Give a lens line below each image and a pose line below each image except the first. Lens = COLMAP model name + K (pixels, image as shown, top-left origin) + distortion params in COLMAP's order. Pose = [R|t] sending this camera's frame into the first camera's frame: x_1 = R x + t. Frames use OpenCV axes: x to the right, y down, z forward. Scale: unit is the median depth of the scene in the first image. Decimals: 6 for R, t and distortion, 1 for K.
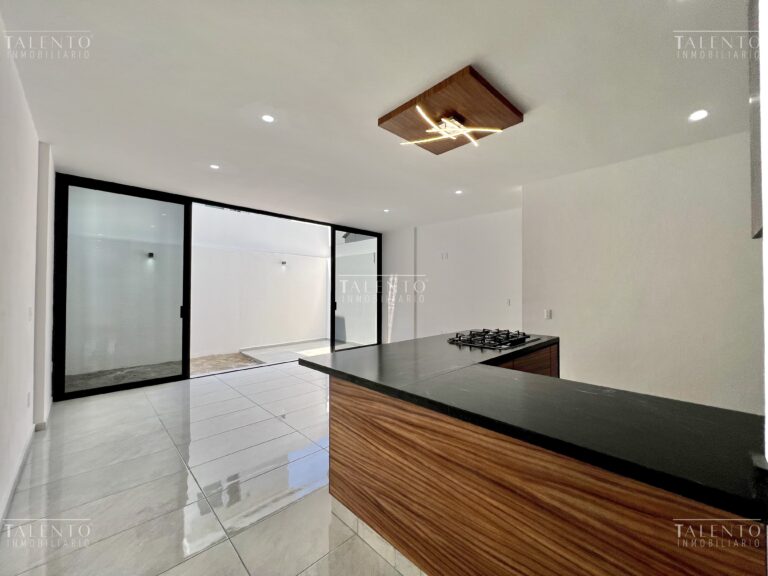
lens RADIAL K [[308.7, 0, 383.1], [0, 308.7, 286.4], [0, 0, 1]] dist [-0.003063, 0.000040]
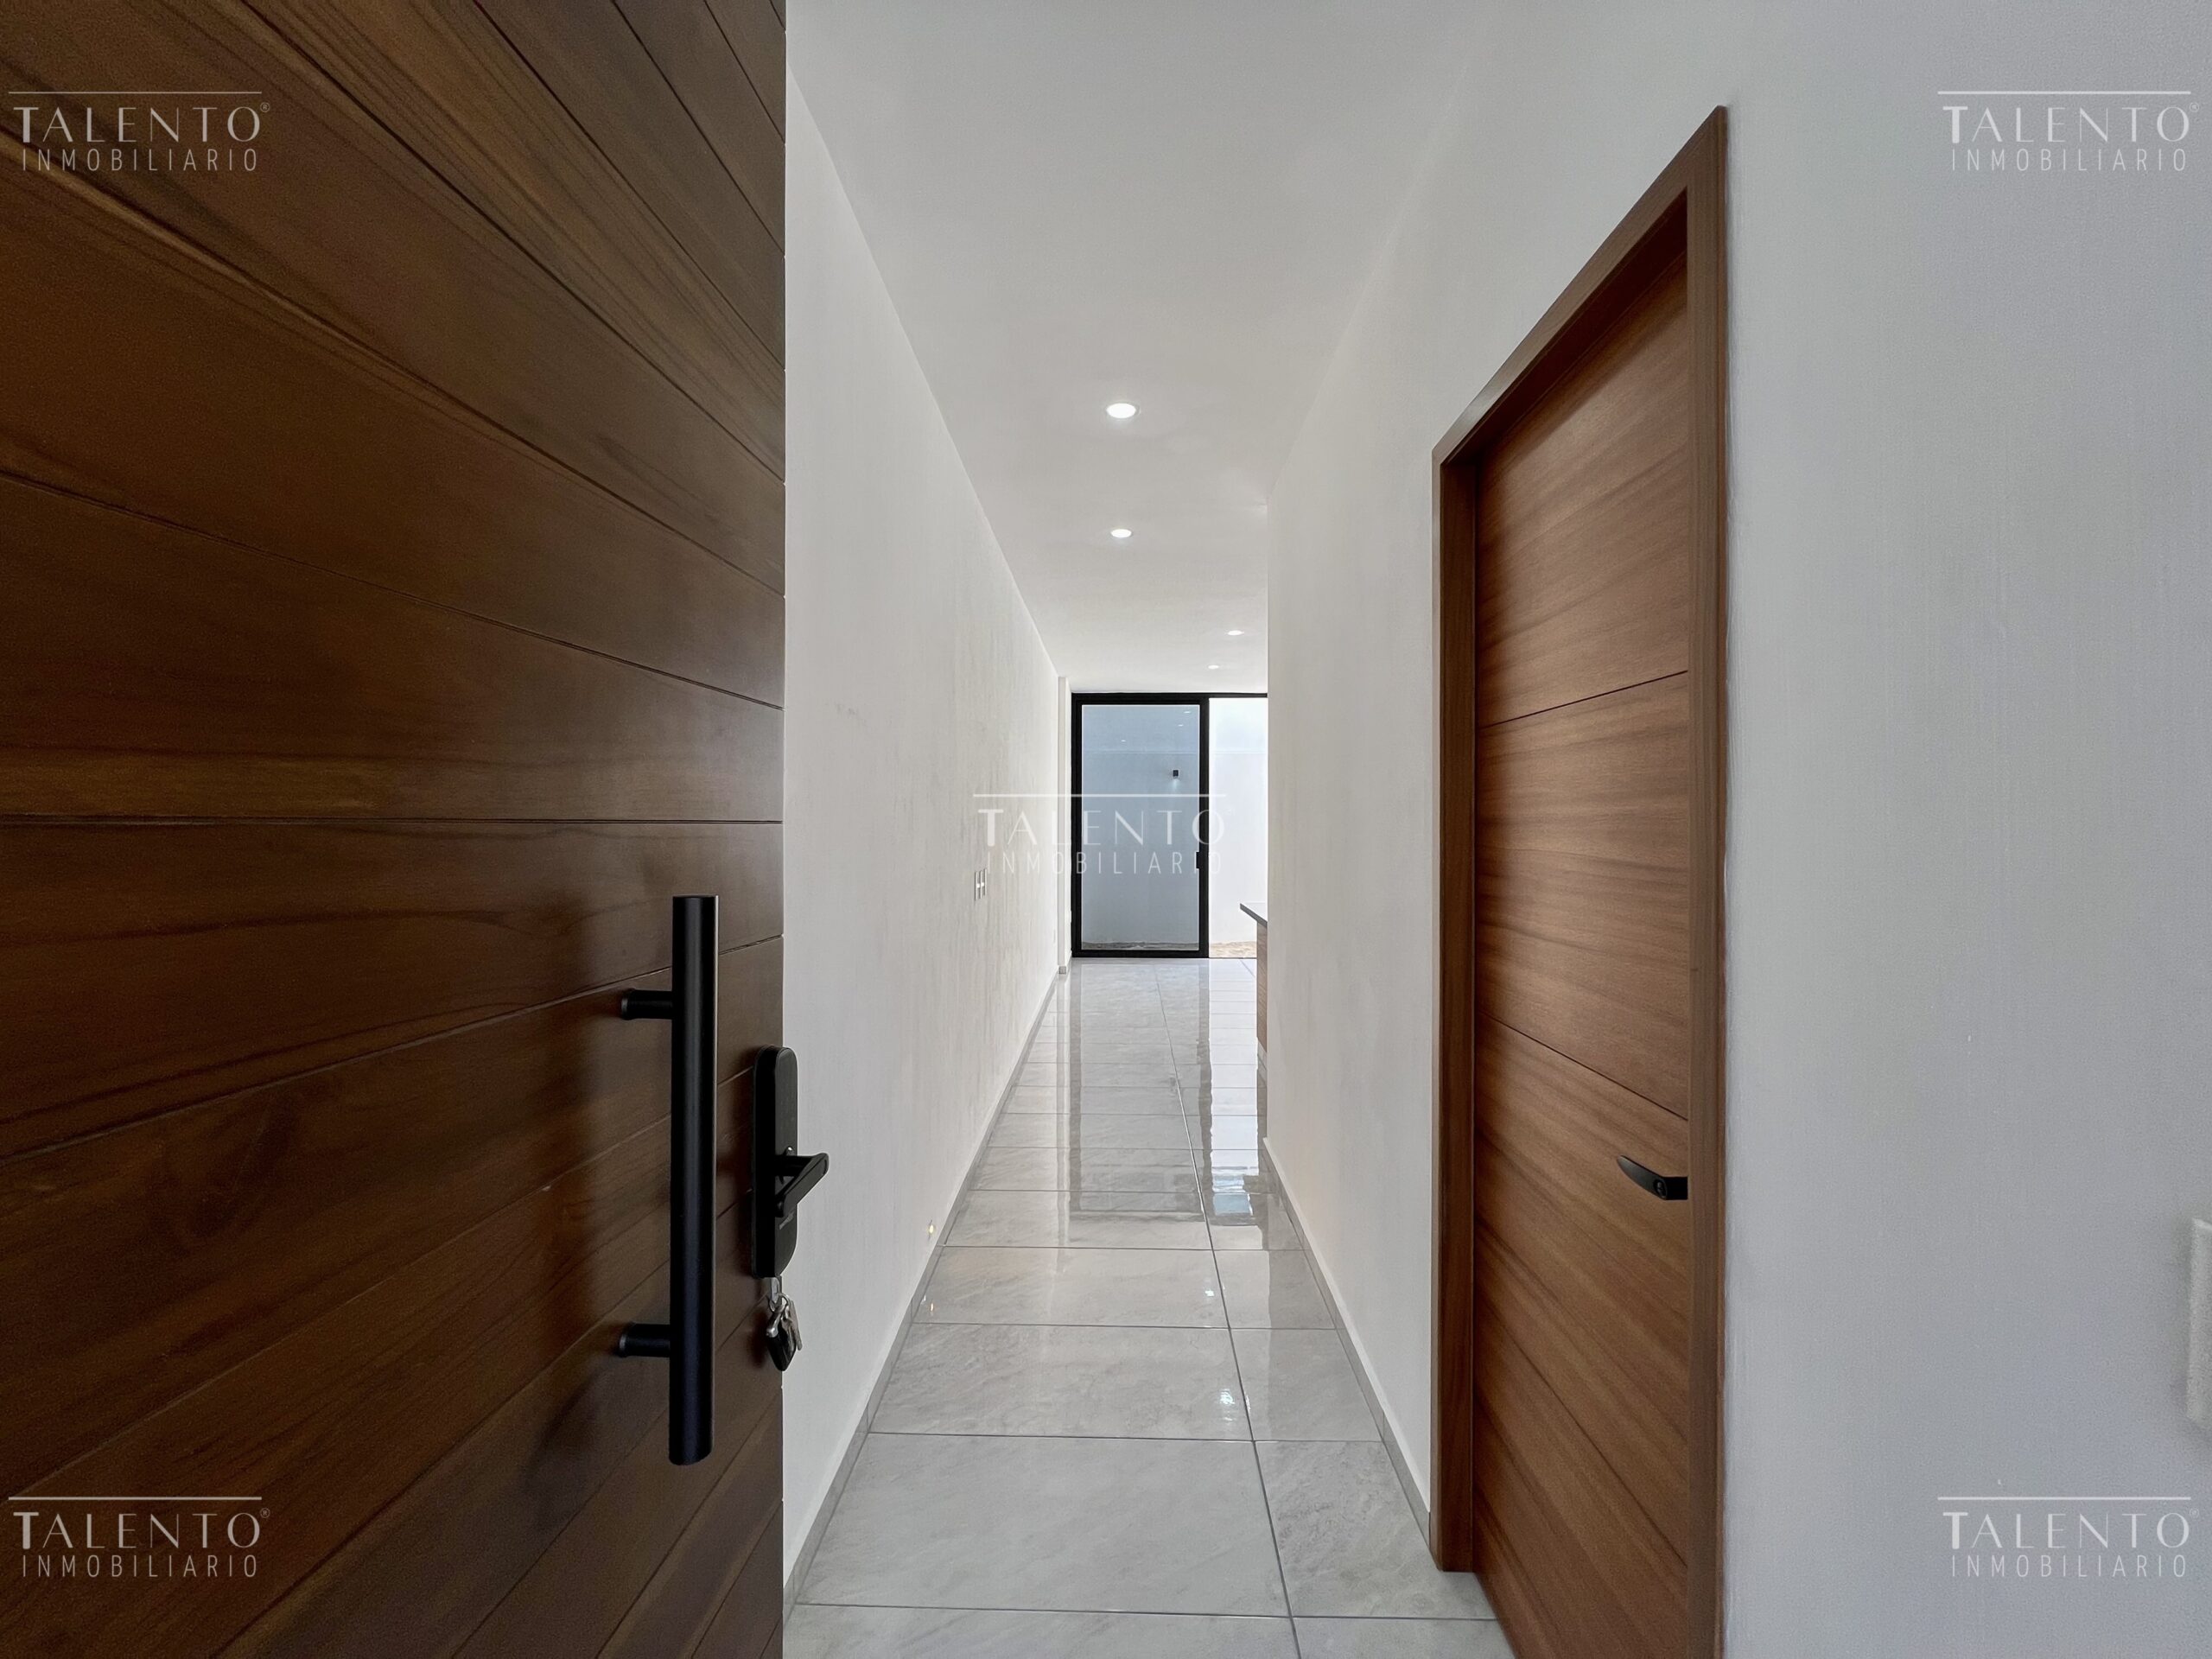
lens RADIAL K [[889.0, 0, 1103.4], [0, 889.0, 825.0], [0, 0, 1]] dist [-0.003063, 0.000040]
pose [[0.704965, -0.004782, -0.709226, 0.679171], [0.011686, 0.999920, 0.004873, -0.007132], [0.709145, -0.011723, 0.704965, -0.618285]]
